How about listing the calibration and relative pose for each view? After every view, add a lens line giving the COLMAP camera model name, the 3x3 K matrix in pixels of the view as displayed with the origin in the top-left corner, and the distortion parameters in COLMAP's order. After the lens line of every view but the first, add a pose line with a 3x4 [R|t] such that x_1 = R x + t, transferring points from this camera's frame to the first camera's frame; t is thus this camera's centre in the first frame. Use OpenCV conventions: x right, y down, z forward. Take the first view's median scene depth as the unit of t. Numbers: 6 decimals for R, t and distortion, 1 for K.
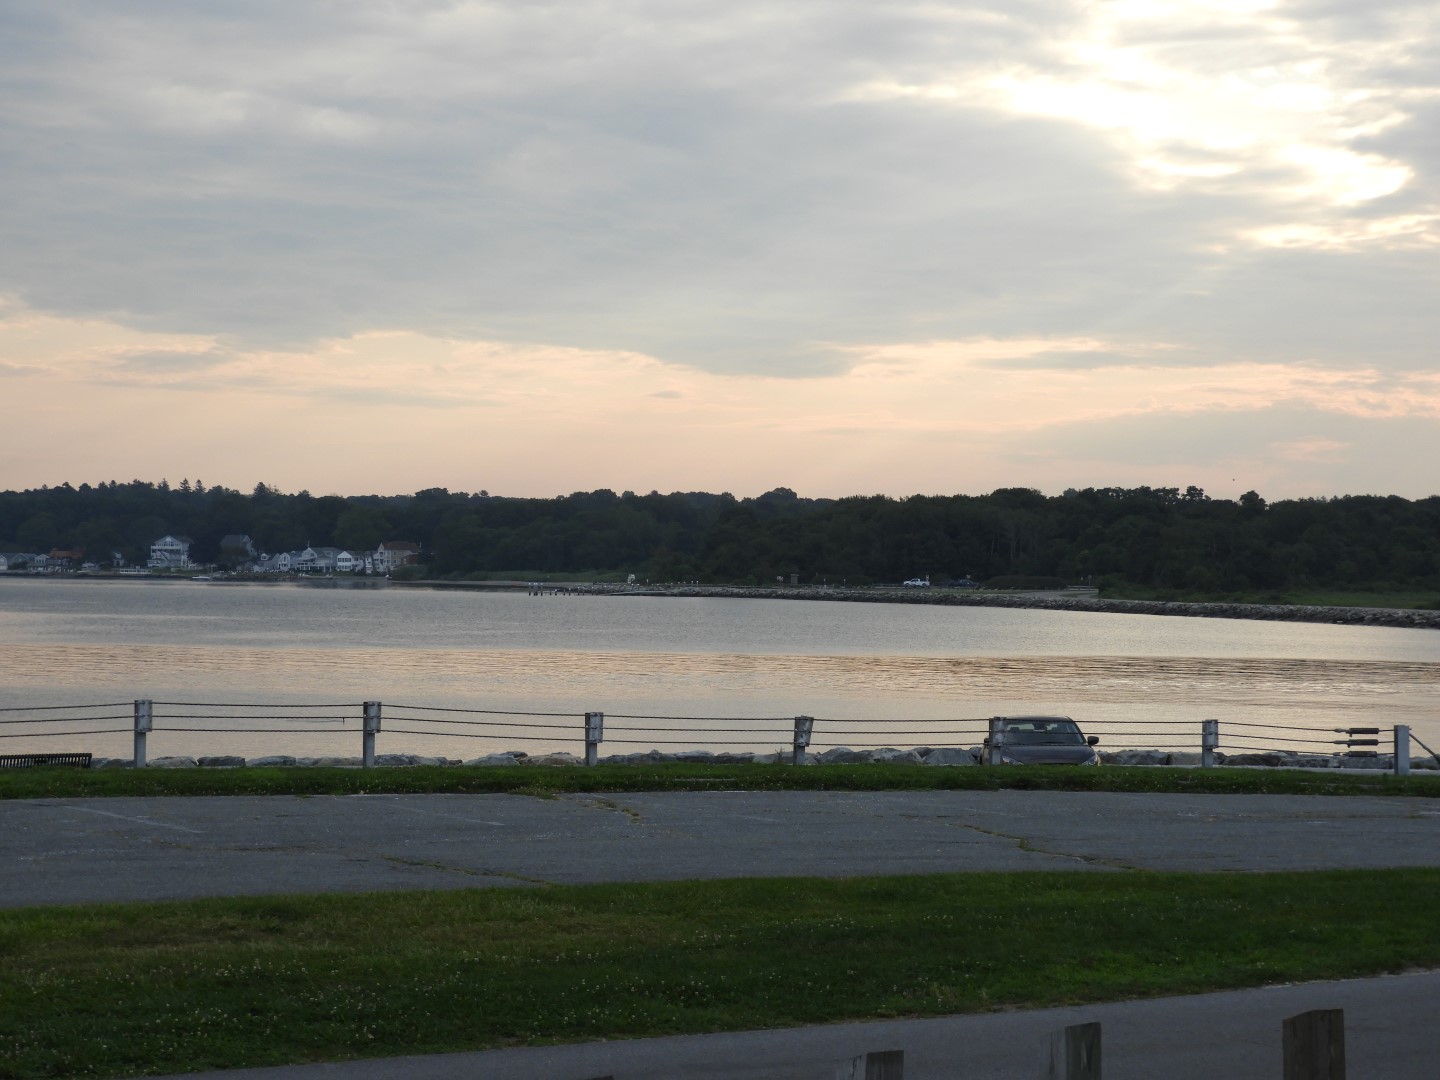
lens RADIAL K [[3363.7, 0, 721.1], [0, 3363.7, 541.1], [0, 0, 1]] dist [-0.075401, 0.000000]
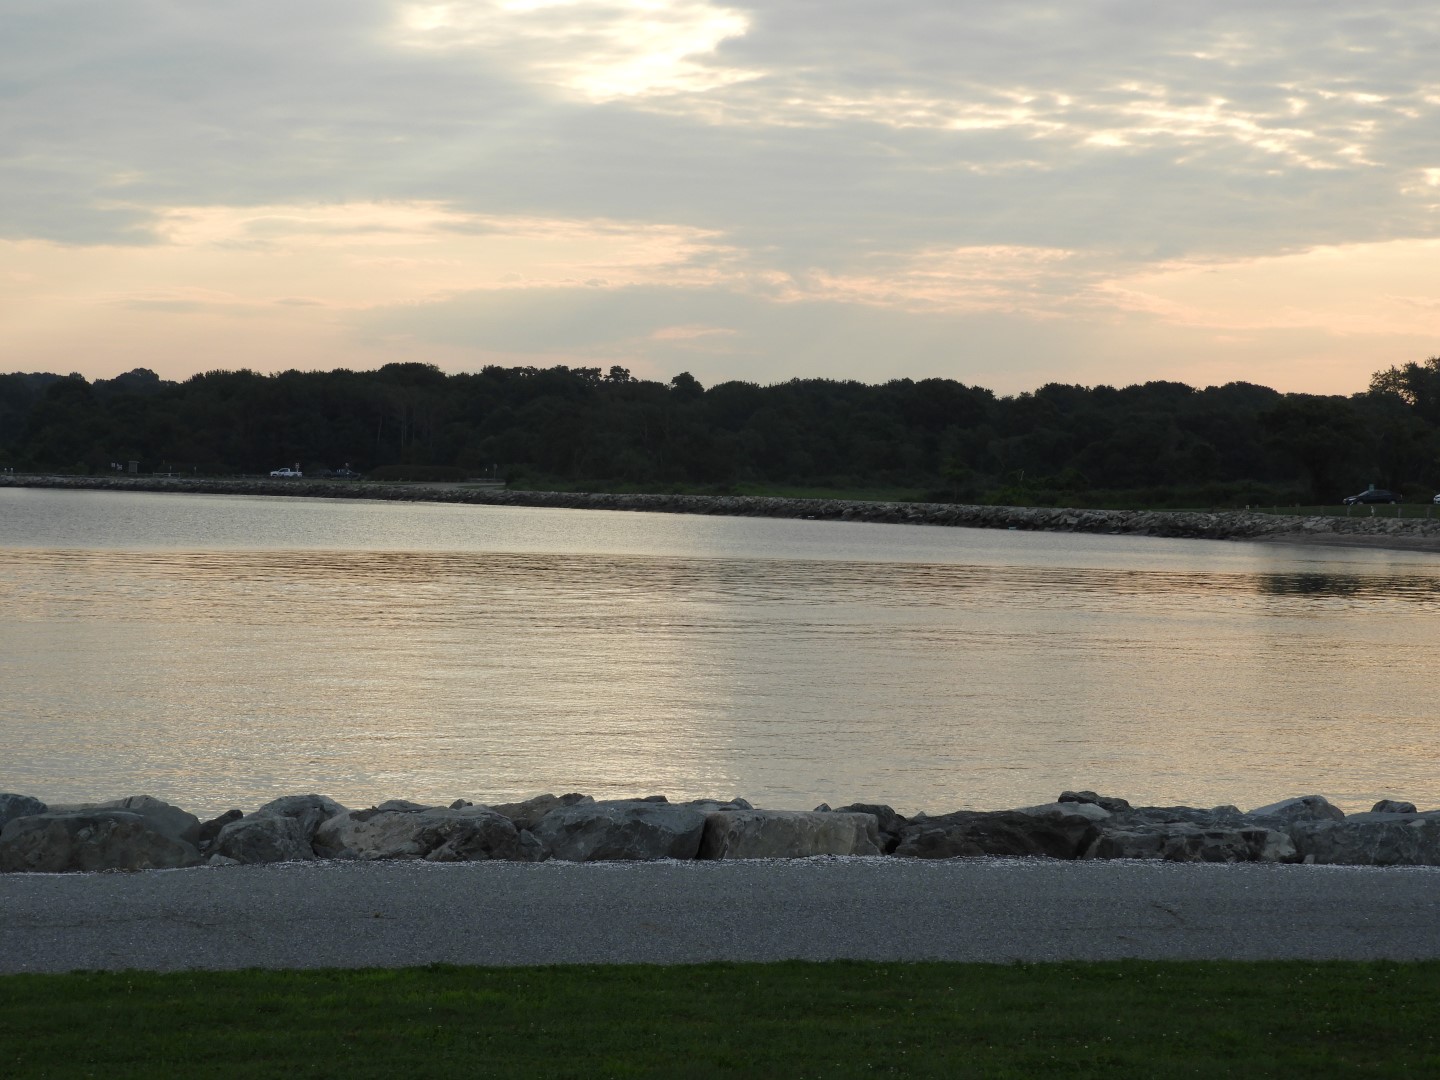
lens RADIAL K [[3573.5, 0, 720.6], [0, 3573.5, 540.6], [0, 0, 1]] dist [-0.097720, 0.000000]
pose [[0.985395, 0.003825, 0.170244, 0.012905], [-0.008313, 0.999636, 0.025656, 0.005025], [-0.170084, -0.026696, 0.985068, 0.108870]]
